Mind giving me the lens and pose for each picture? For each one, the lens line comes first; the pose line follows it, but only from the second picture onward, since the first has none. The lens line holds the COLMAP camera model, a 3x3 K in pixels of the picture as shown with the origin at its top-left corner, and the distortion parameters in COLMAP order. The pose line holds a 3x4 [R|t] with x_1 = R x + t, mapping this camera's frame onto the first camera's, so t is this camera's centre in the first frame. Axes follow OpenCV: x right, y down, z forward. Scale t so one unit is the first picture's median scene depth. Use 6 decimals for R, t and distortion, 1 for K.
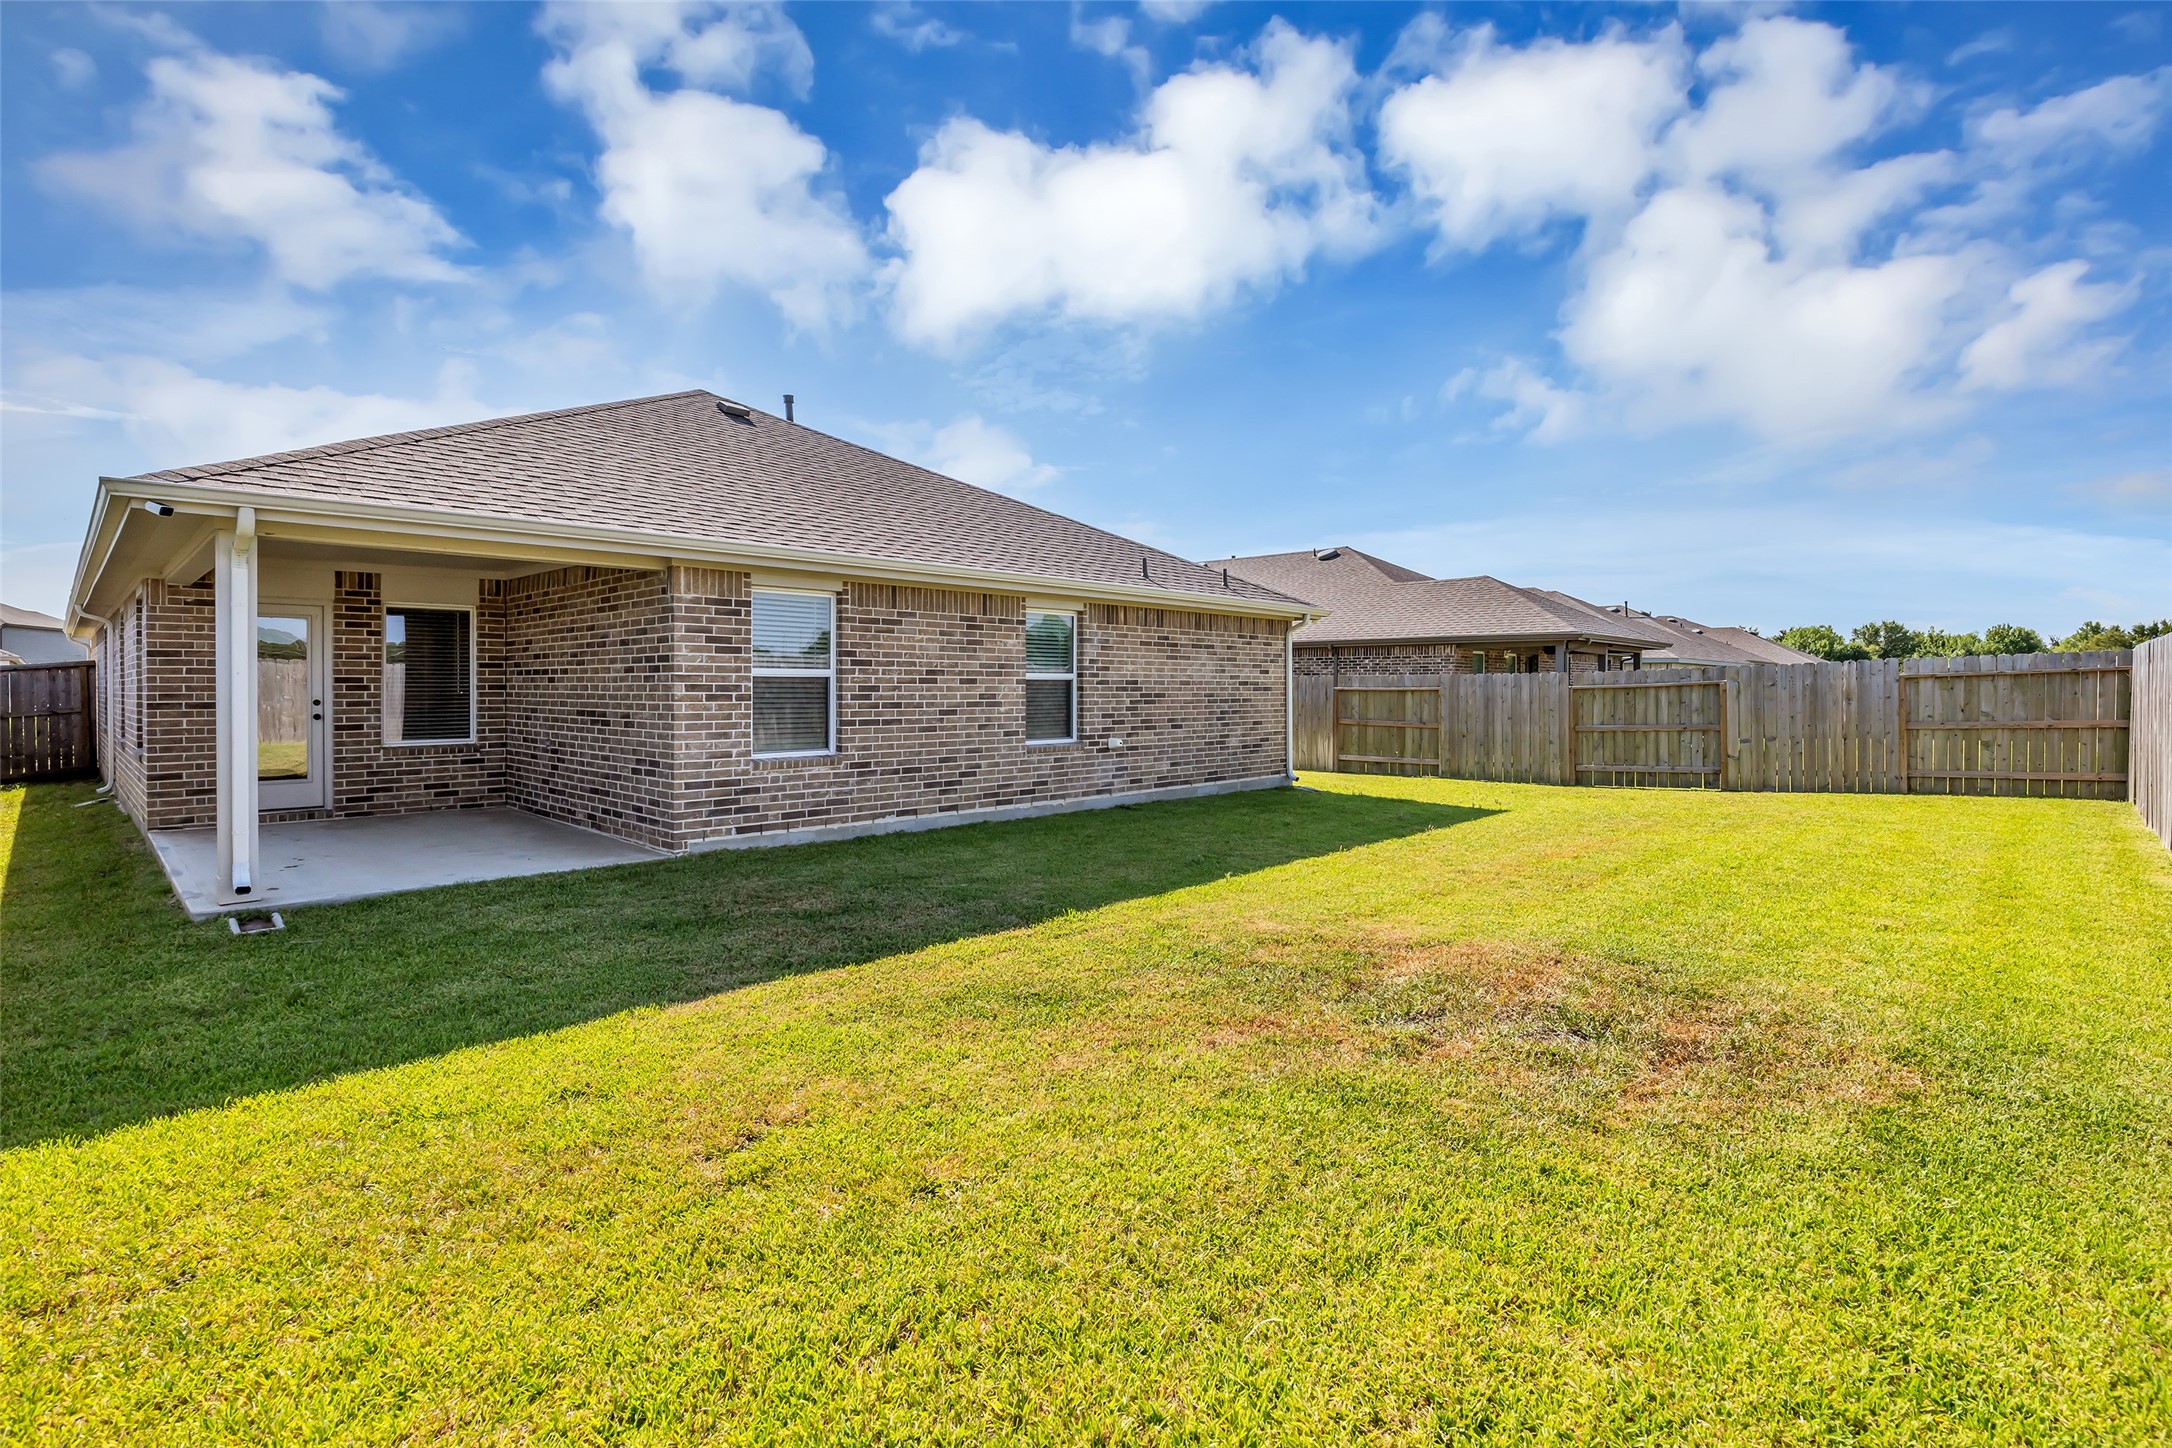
lens RADIAL K [[1000.5, 0, 1083.3], [0, 1000.5, 684.6], [0, 0, 1]] dist [0.003728, 0.000478]
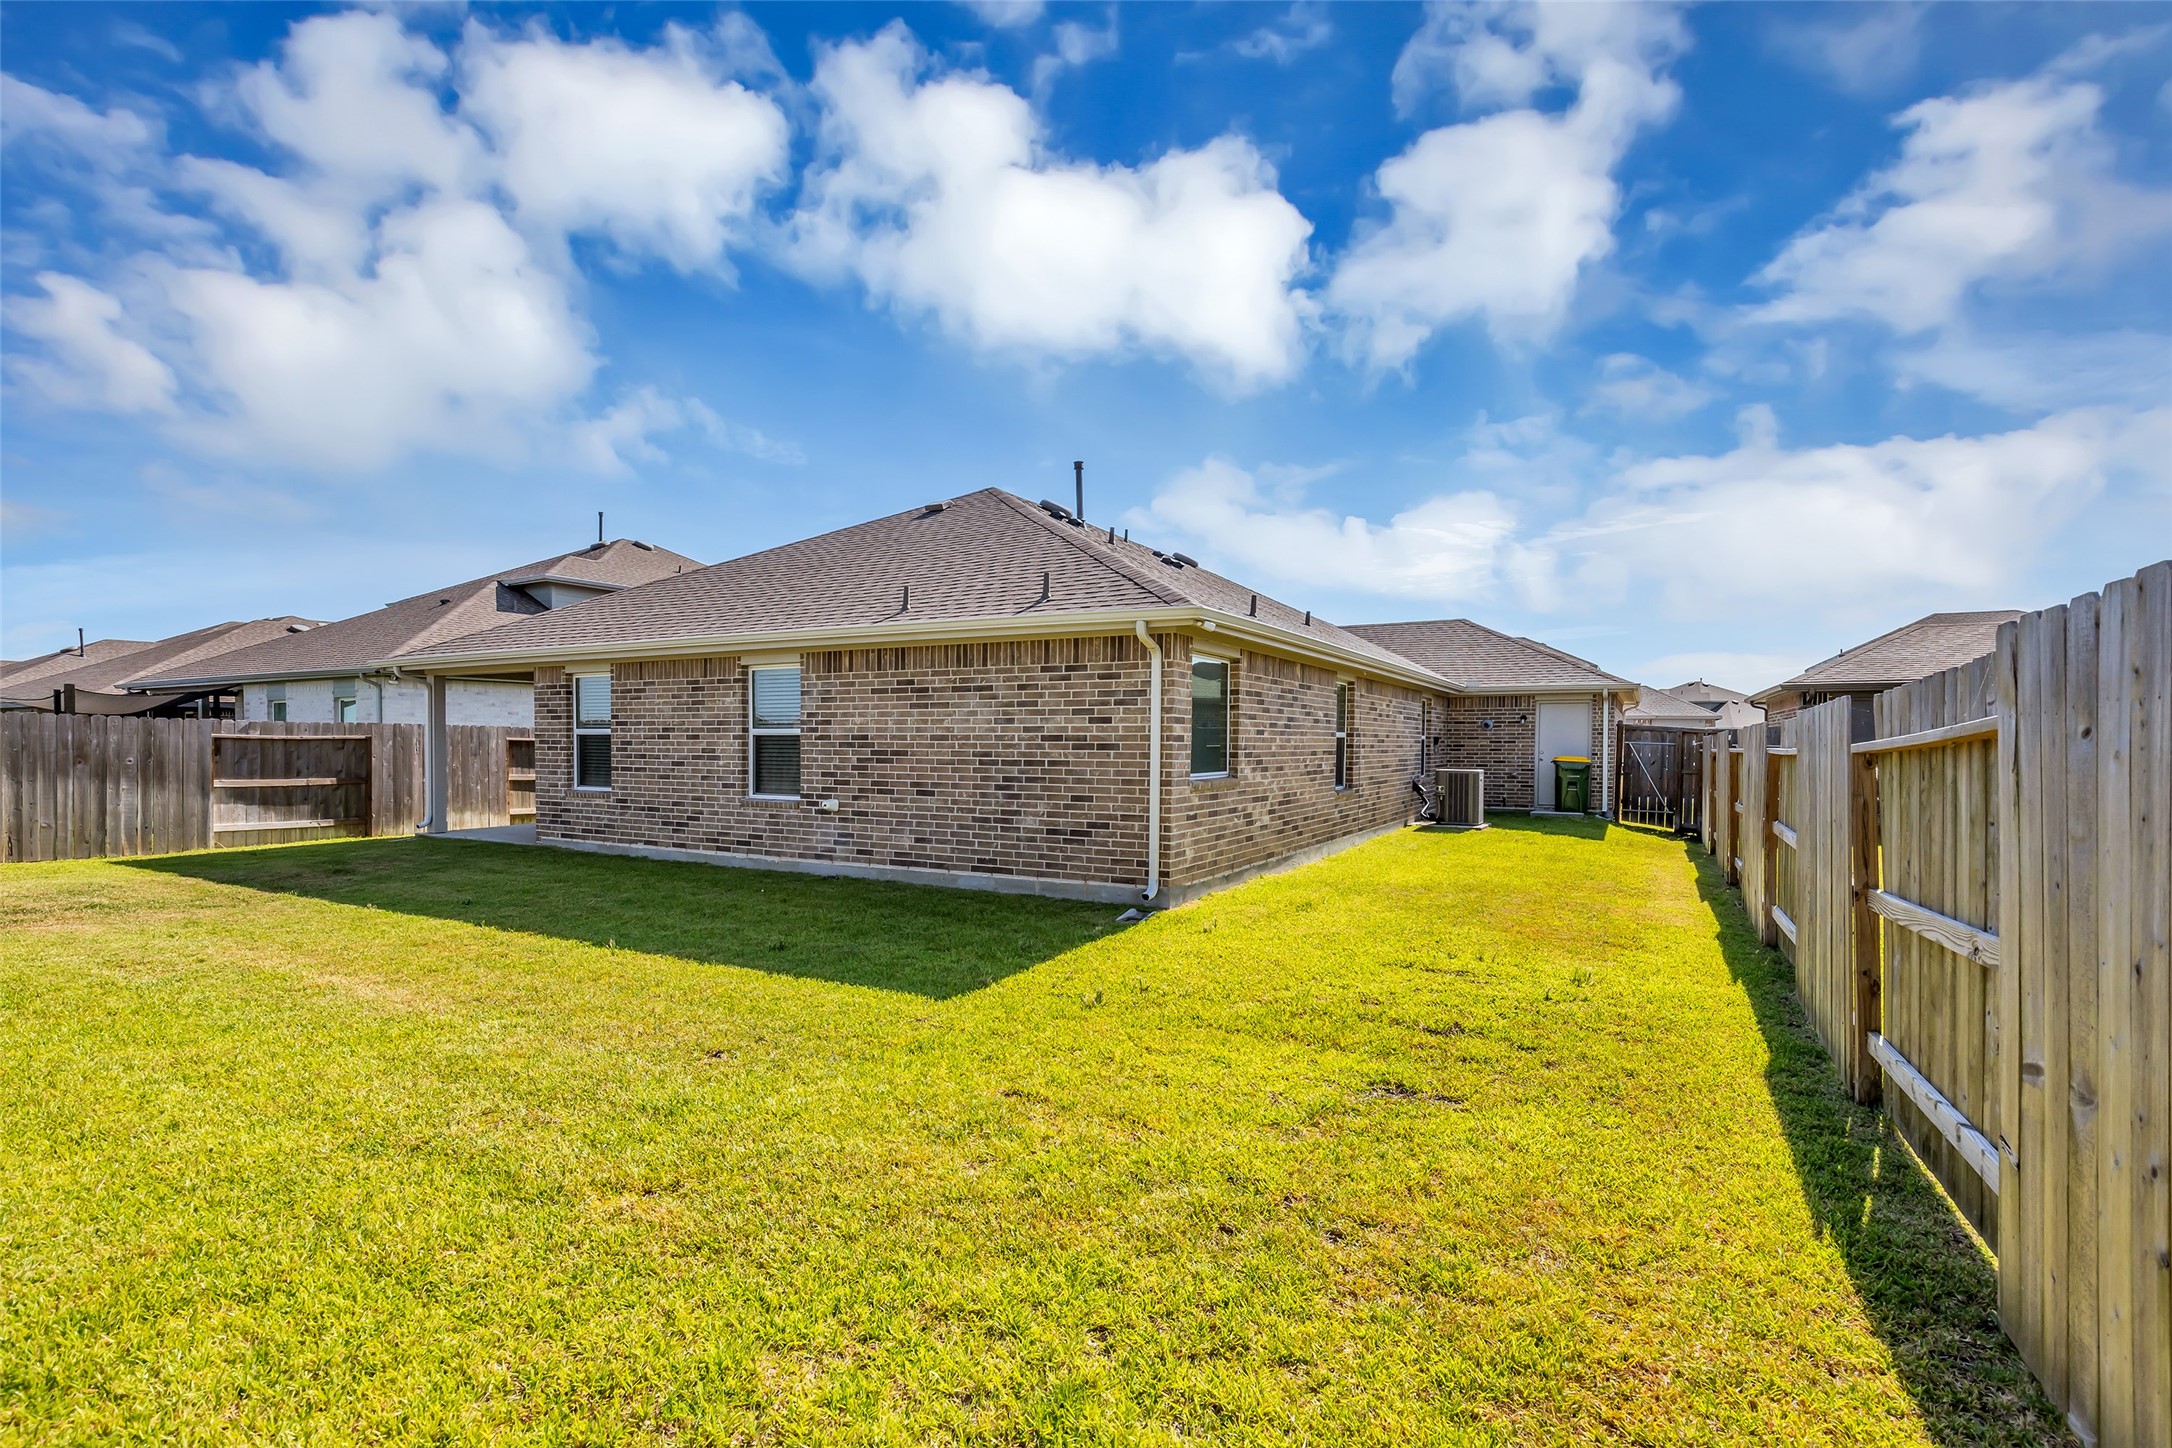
lens RADIAL K [[1000.5, 0, 1098.0], [0, 1000.5, 743.2], [0, 0, 1]] dist [0.003728, 0.000478]
pose [[0.258604, -0.001258, -0.965983, 0.961662], [-0.003126, 0.999993, -0.002139, 0.004147], [0.965978, 0.003573, 0.258598, 0.999458]]
